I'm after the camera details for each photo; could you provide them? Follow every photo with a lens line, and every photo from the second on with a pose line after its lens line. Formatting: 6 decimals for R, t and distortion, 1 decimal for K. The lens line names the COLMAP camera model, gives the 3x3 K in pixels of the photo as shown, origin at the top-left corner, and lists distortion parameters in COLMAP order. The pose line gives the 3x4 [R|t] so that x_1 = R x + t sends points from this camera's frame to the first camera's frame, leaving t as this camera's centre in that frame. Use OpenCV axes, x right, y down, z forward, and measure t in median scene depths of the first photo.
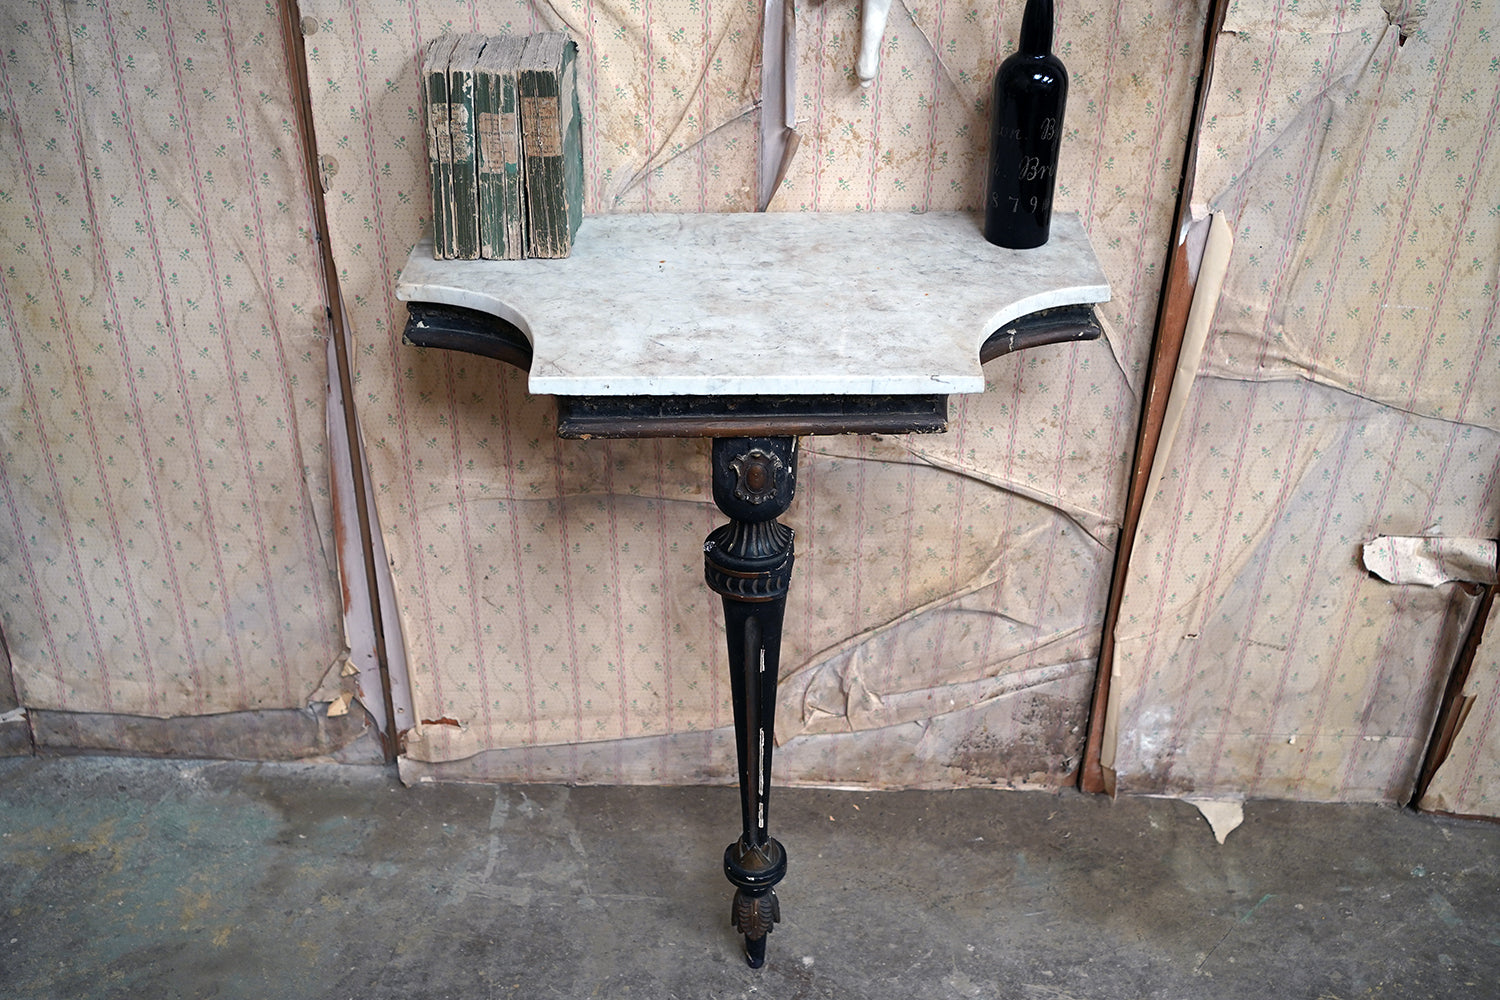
lens RADIAL K [[1512.5, 0, 750.0], [0, 1512.5, 488.3], [0, 0, 1]] dist [0.014661, 0.000000]
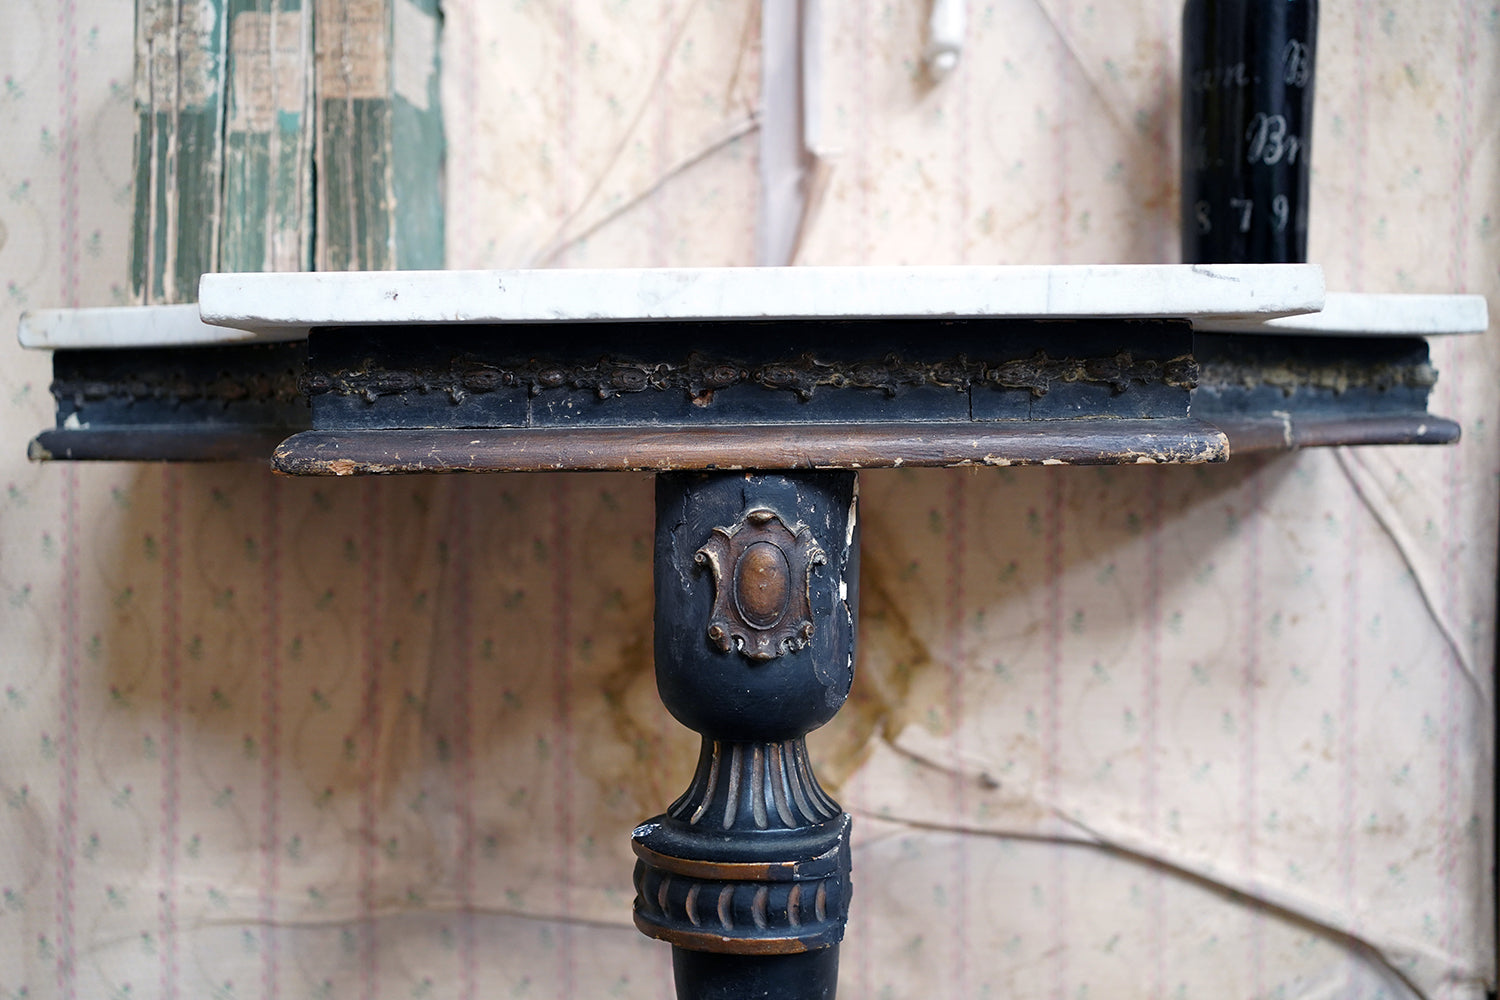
lens RADIAL K [[1512.5, 0, 746.6], [0, 1512.5, 495.3], [0, 0, 1]] dist [0.014661, 0.000000]
pose [[0.999979, -0.001124, 0.006456, -0.001927], [0.004116, 0.874293, -0.485381, 0.130083], [-0.005099, 0.485398, 0.874279, 0.495775]]
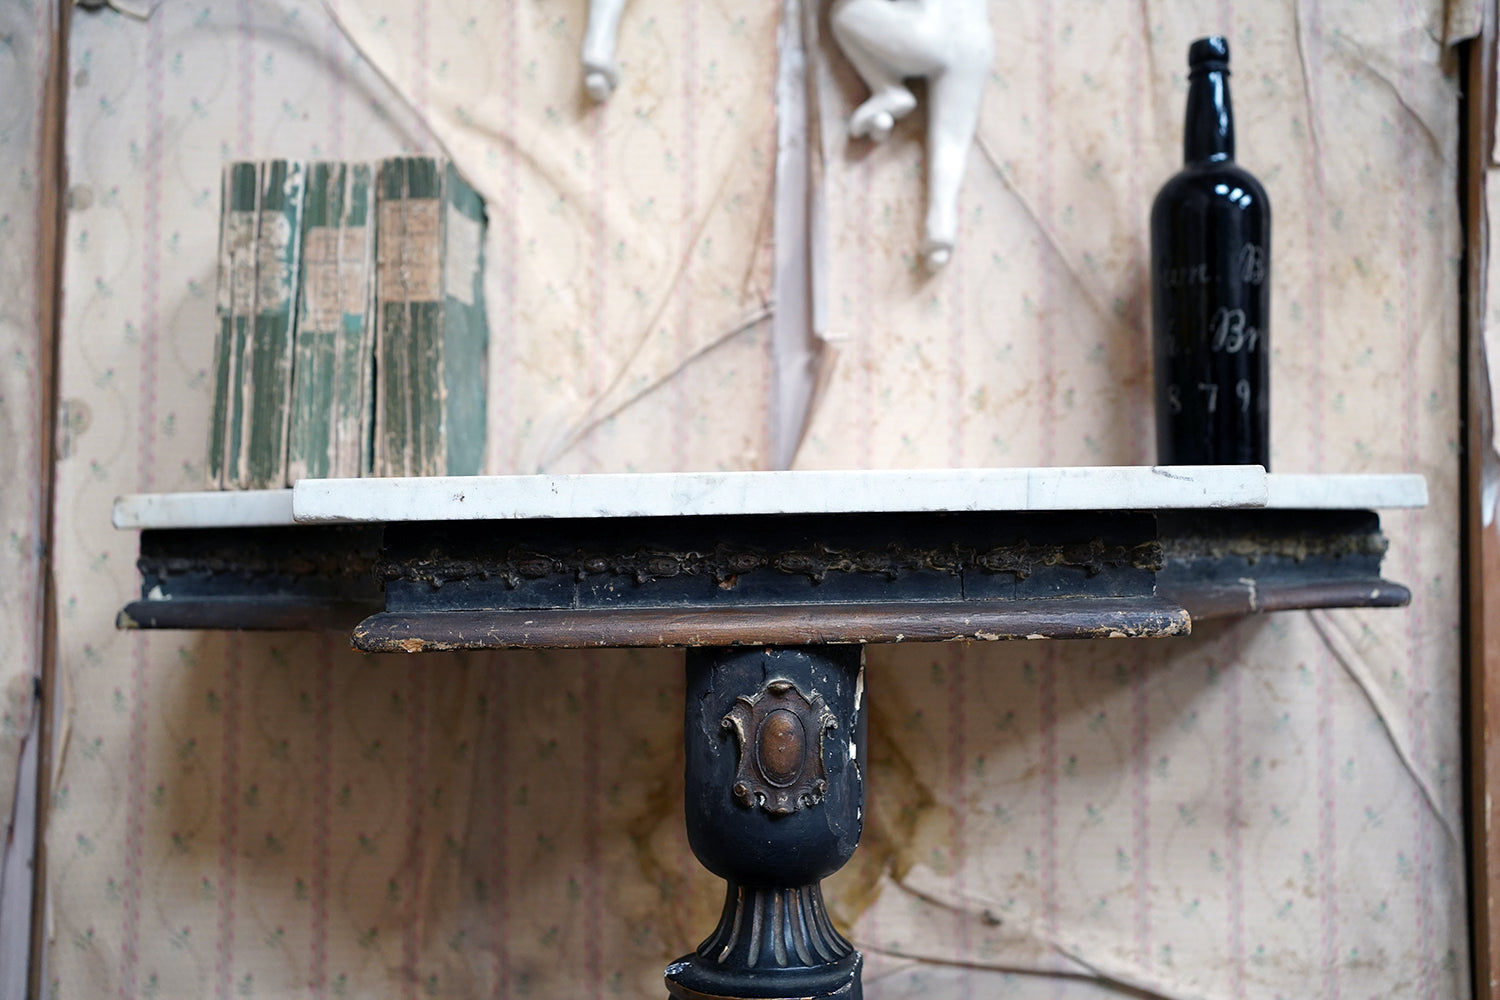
lens RADIAL K [[1512.5, 0, 745.3], [0, 1512.5, 502.0], [0, 0, 1]] dist [0.014661, 0.000000]
pose [[0.999976, -0.006909, 0.000723, -0.004971], [0.006162, 0.834273, -0.551318, 0.141849], [0.003206, 0.551309, 0.834295, 0.450949]]
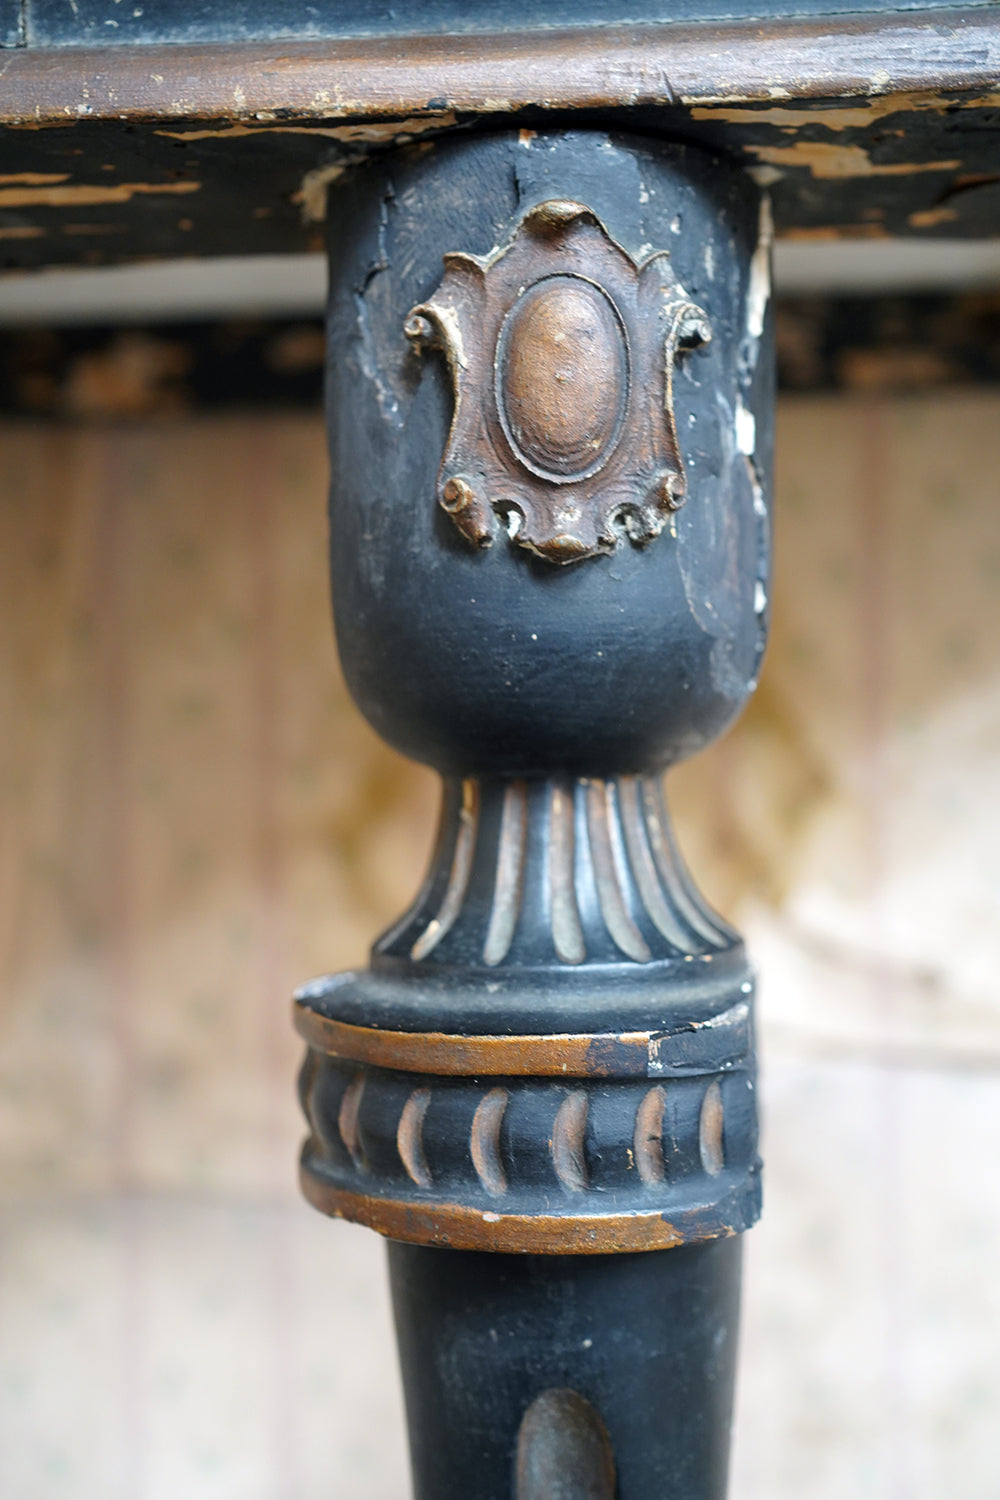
lens RADIAL K [[1512.5, 0, 511.2], [0, 1512.5, 751.0], [0, 0, 1]] dist [0.014661, 0.000000]
pose [[0.999476, -0.017906, -0.026962, 0.001795], [0.001835, 0.863040, -0.505133, 0.090105], [0.032314, 0.504819, 0.862620, 0.679177]]
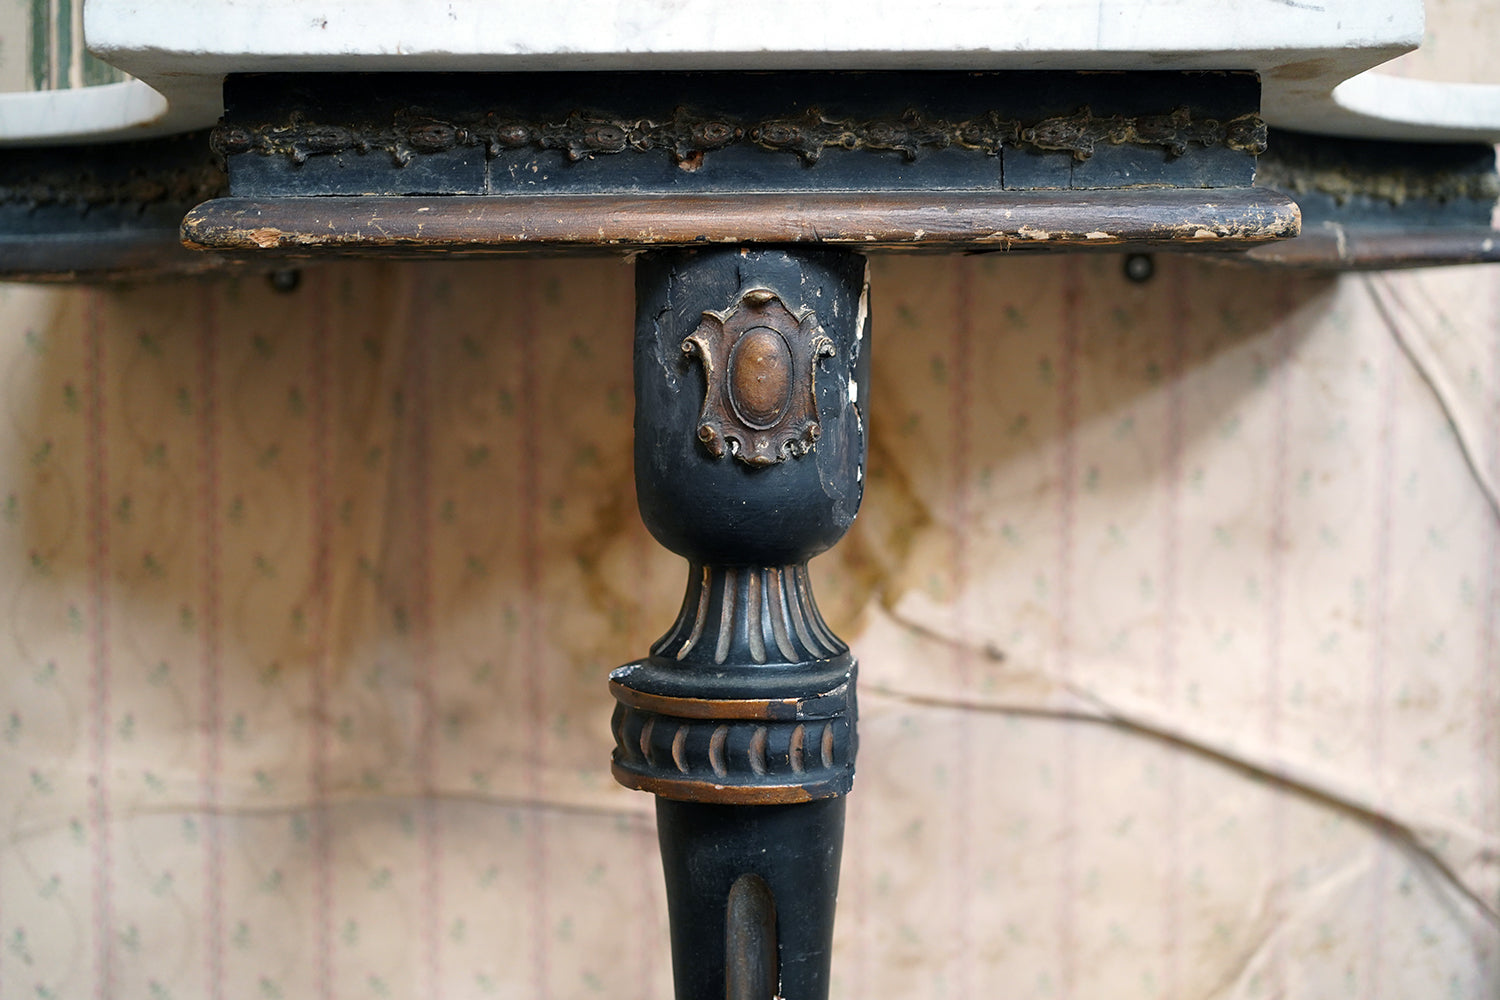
lens RADIAL K [[1512.5, 0, 758.1], [0, 1512.5, 496.7], [0, 0, 1]] dist [0.014661, 0.000000]
pose [[0.999490, -0.002593, 0.031822, -0.005747], [0.016597, 0.893640, -0.448478, 0.133792], [-0.027274, 0.448777, 0.893227, 0.547616]]
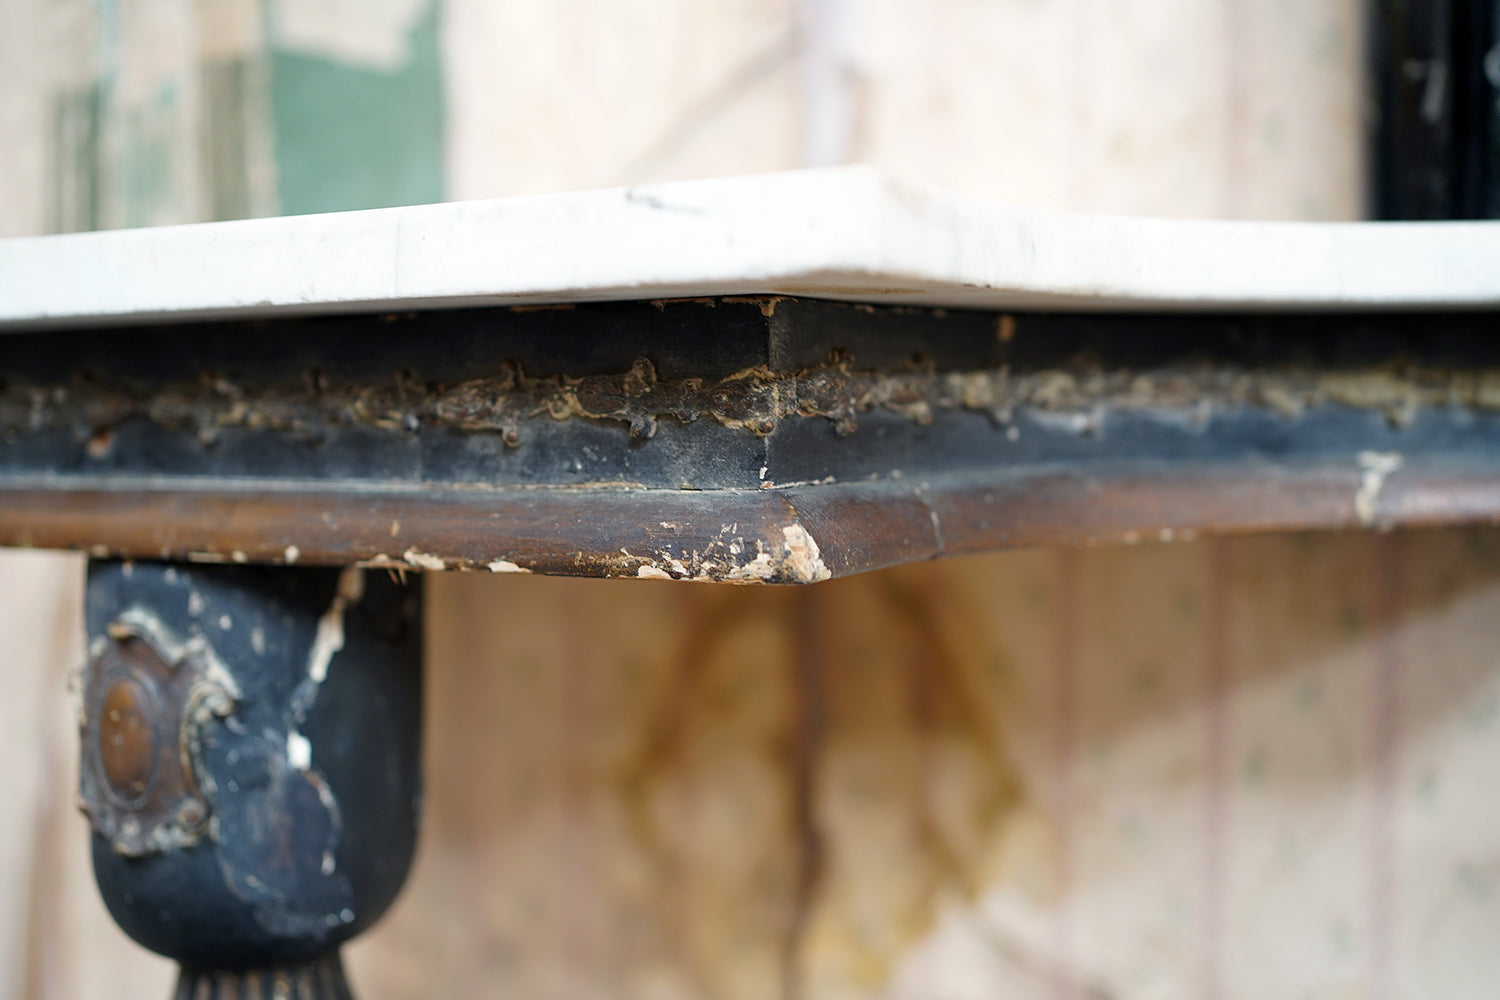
lens RADIAL K [[1512.5, 0, 741.0], [0, 1512.5, 489.7], [0, 0, 1]] dist [0.014661, 0.000000]
pose [[0.883202, 0.025540, -0.468297, 0.166461], [-0.246700, 0.874510, -0.417578, 0.029532], [0.398866, 0.484334, 0.778670, 0.639137]]
